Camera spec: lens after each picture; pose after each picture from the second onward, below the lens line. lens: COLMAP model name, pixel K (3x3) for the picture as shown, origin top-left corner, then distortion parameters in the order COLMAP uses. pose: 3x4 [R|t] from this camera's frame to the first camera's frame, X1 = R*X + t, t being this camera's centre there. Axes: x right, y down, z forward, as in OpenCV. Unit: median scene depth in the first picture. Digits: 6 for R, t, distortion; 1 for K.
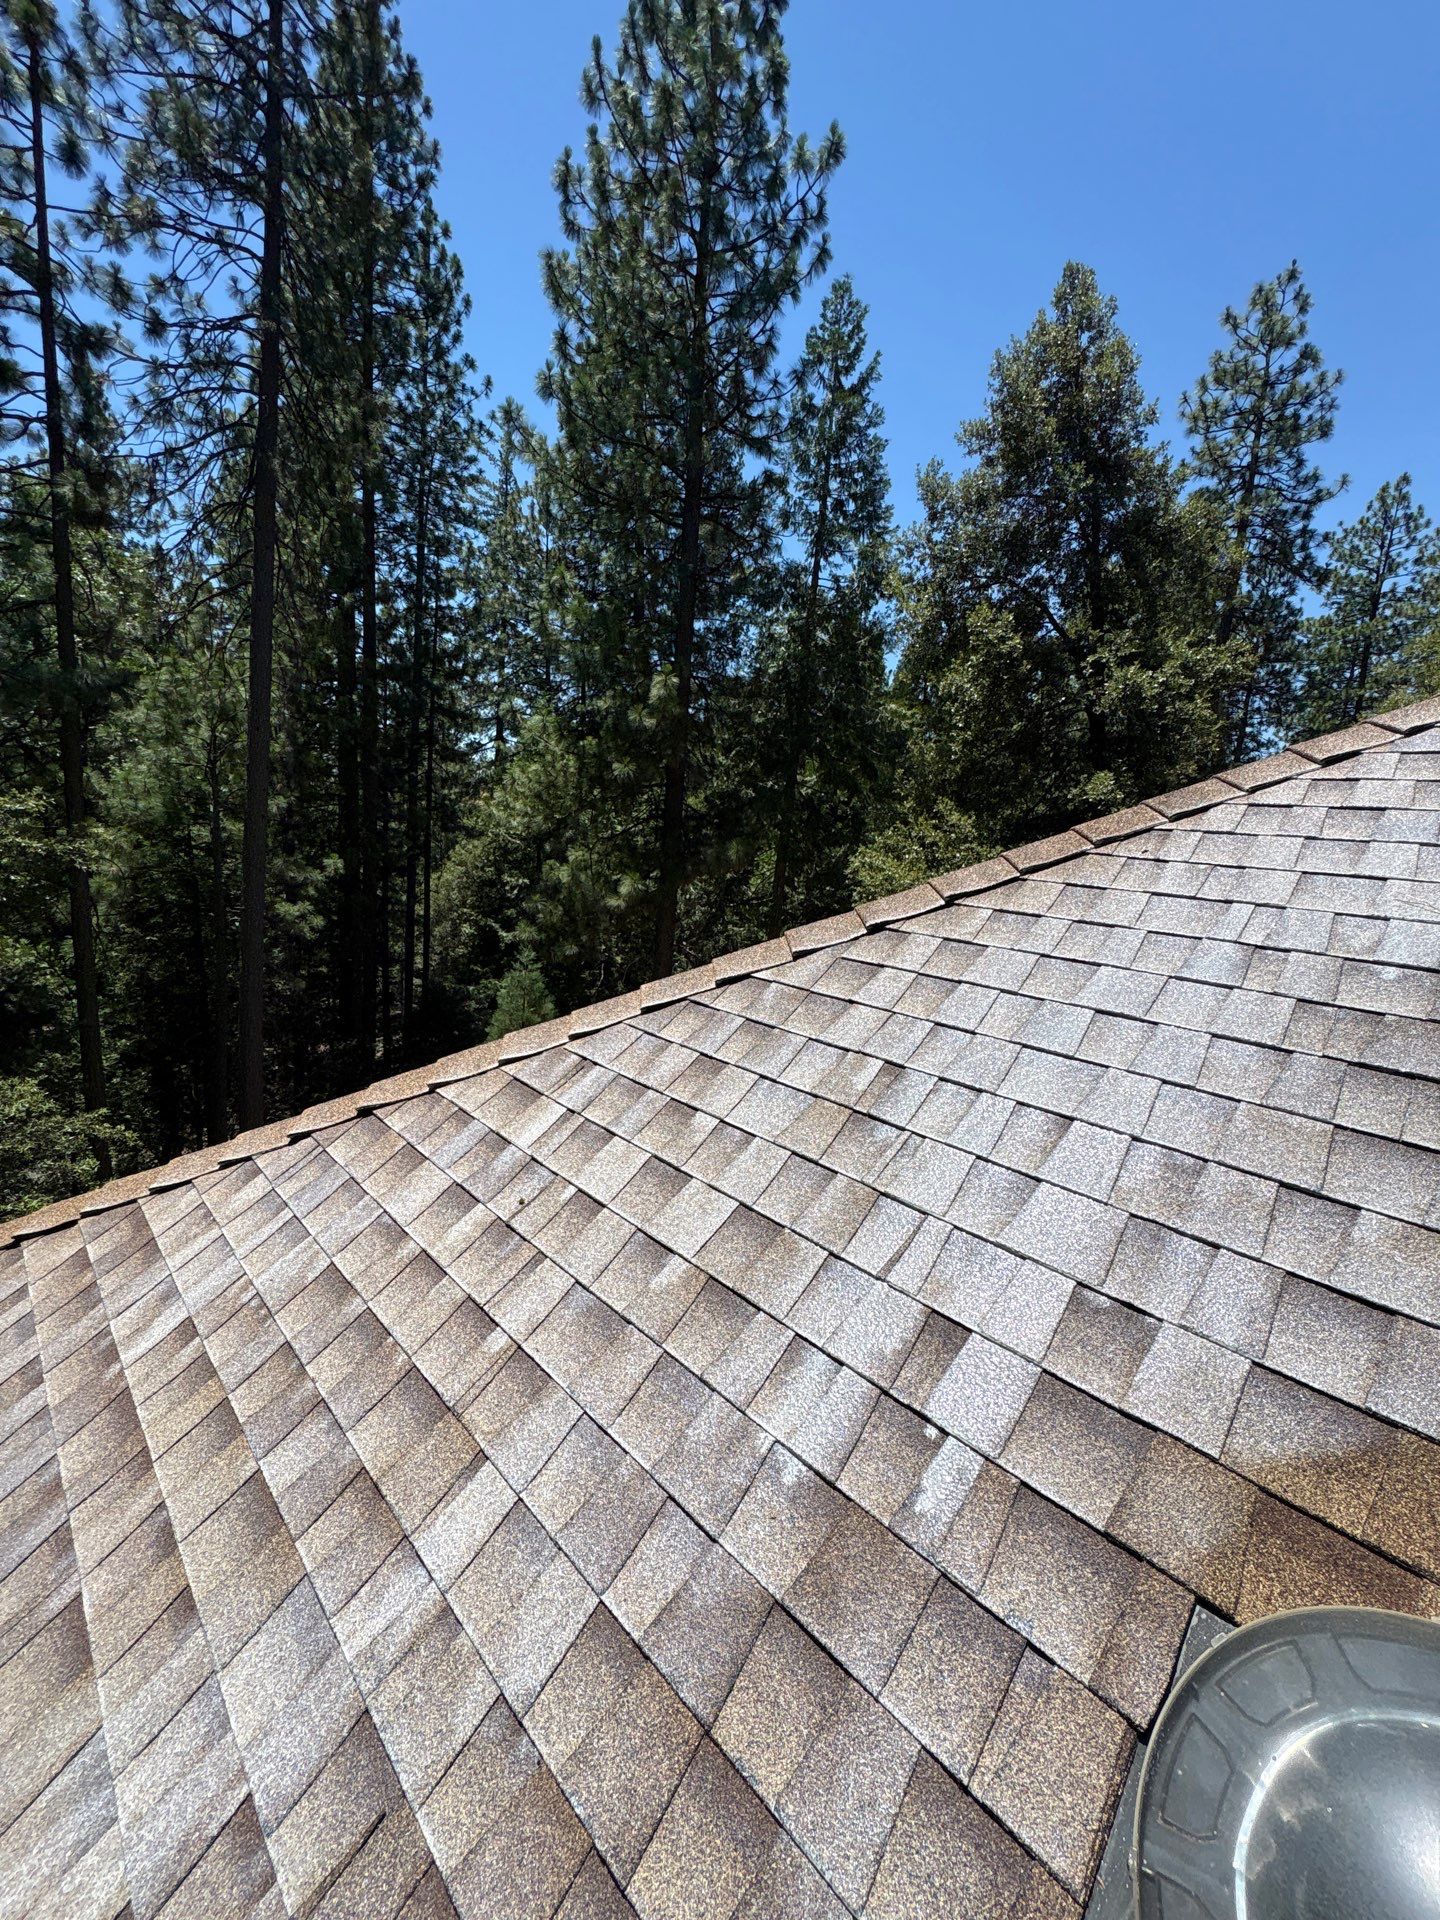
lens RADIAL K [[764.6, 0, 720.0], [0, 764.6, 960.0], [0, 0, 1]] dist [0.001511, 0.000082]
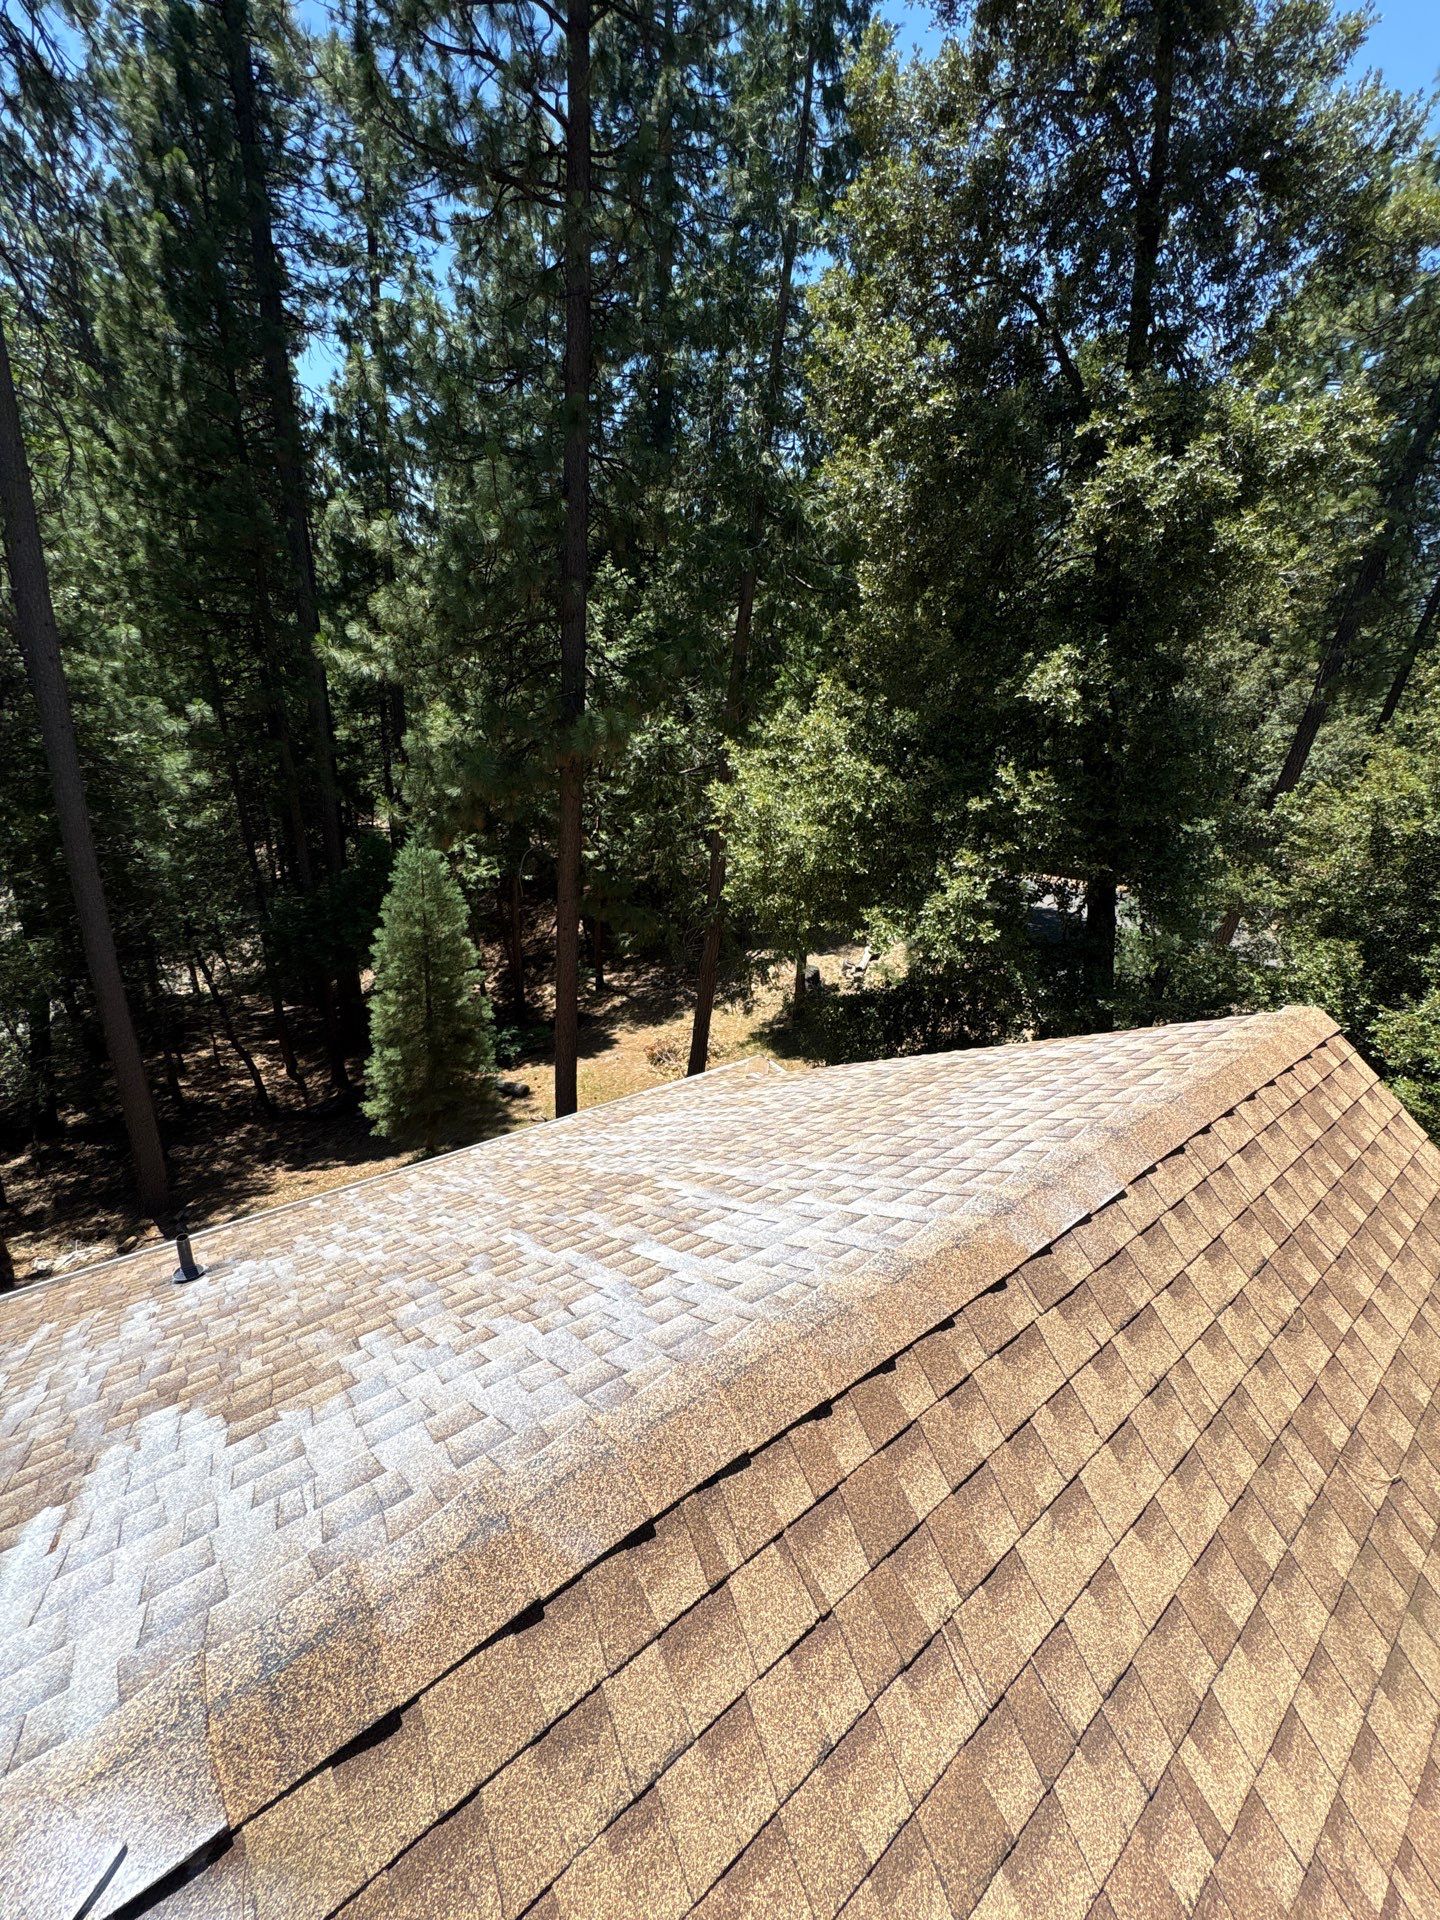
lens RADIAL K [[764.6, 0, 720.0], [0, 764.6, 960.0], [0, 0, 1]] dist [0.001511, 0.000082]
pose [[0.989971, 0.071422, -0.121884, 0.243582], [-0.040783, 0.970539, 0.237466, -0.105647], [0.135253, -0.230113, 0.963719, 0.251453]]
